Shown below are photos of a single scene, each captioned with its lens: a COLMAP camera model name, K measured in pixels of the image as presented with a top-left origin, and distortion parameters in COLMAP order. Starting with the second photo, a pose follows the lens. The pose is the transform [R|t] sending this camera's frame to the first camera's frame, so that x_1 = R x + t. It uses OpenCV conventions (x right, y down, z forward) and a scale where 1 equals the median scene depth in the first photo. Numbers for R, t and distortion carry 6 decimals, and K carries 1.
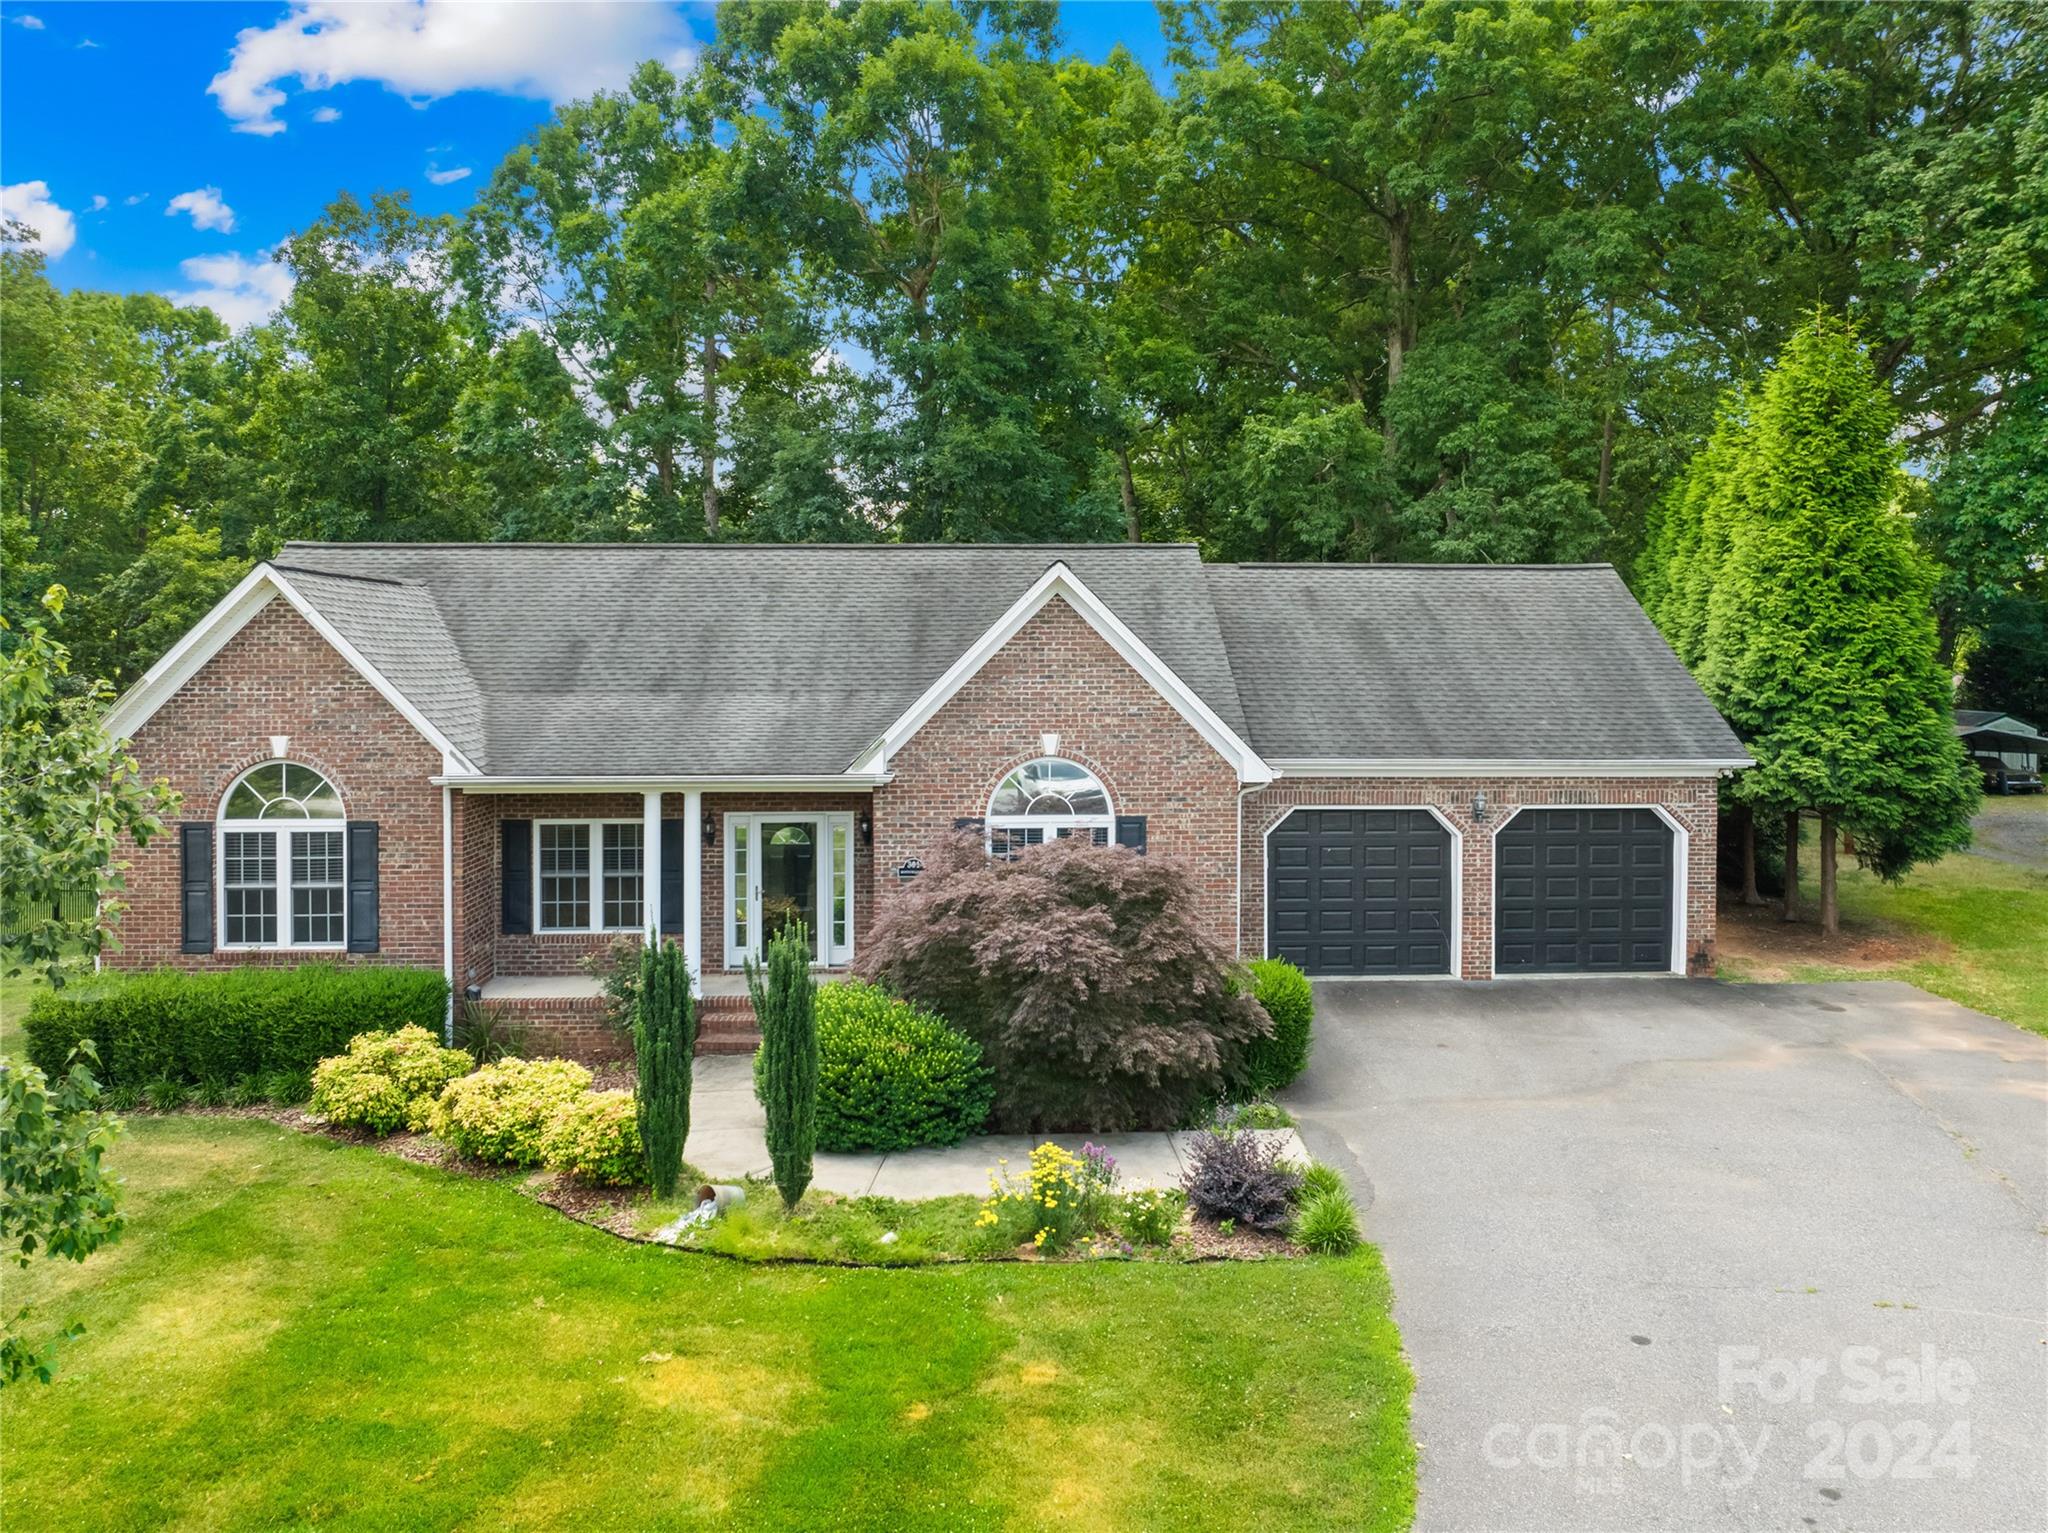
lens RADIAL K [[1433.1, 0, 1029.7], [0, 1433.1, 668.7], [0, 0, 1]] dist [-0.031356, -0.003793]
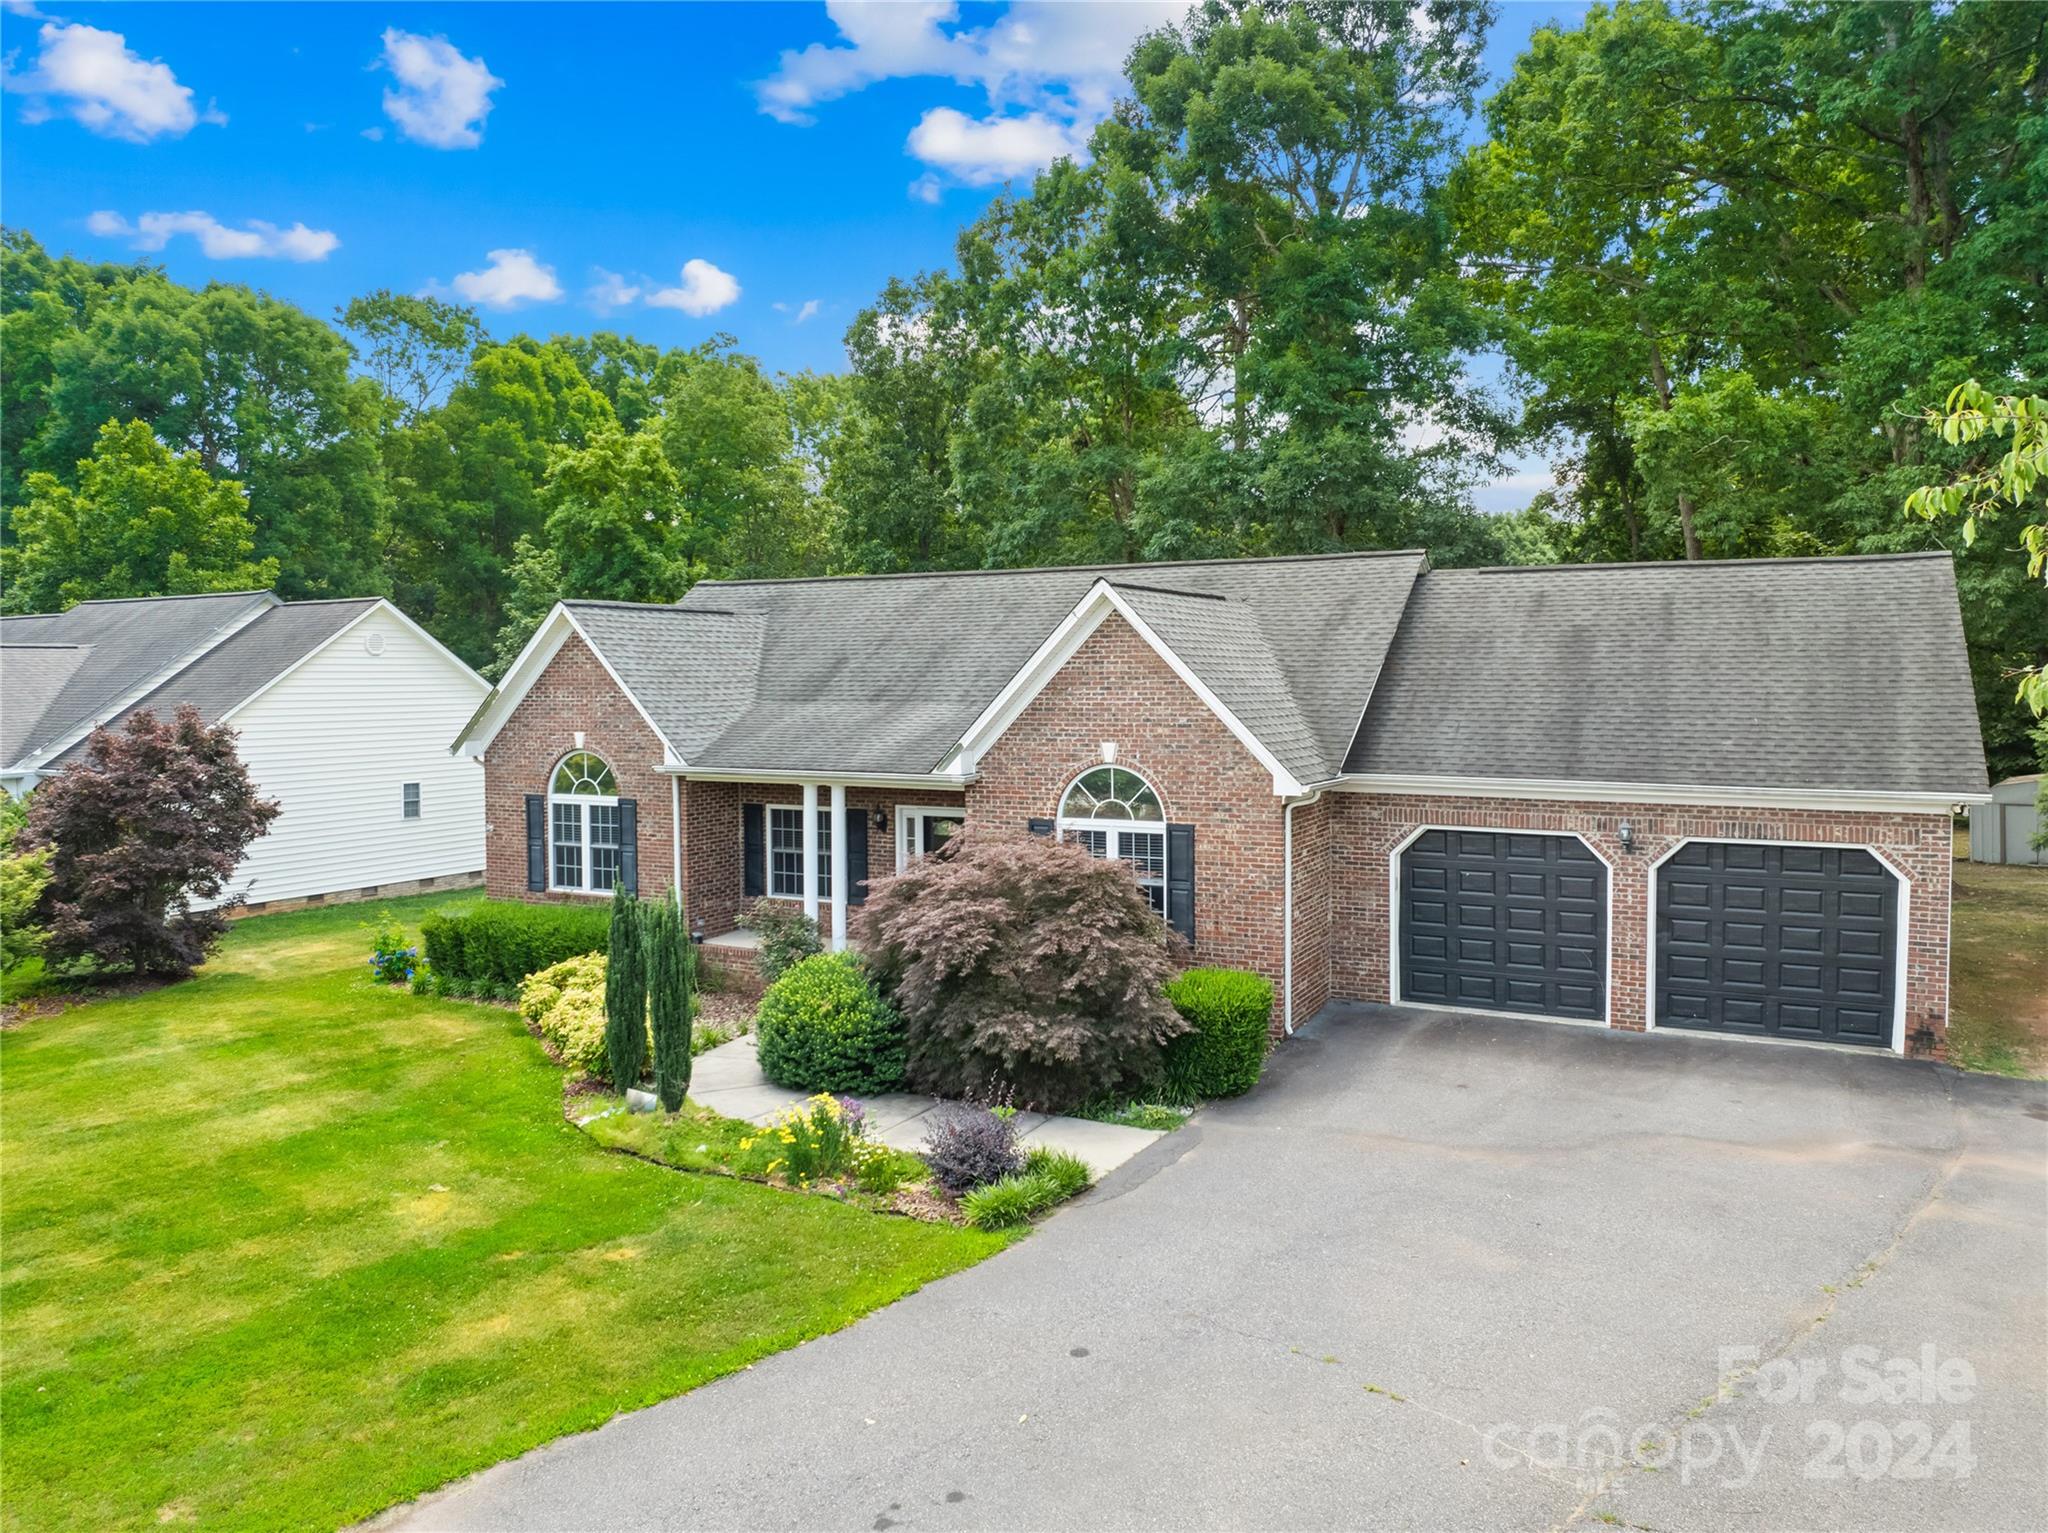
lens RADIAL K [[1406.0, 0, 1025.7], [0, 1406.0, 707.9], [0, 0, 1]] dist [-0.017771, -0.037064]
pose [[0.866971, 0.008489, -0.498286, 0.483368], [0.001057, 0.999821, 0.018873, 0.000290], [0.498357, -0.016889, 0.866807, 0.070645]]
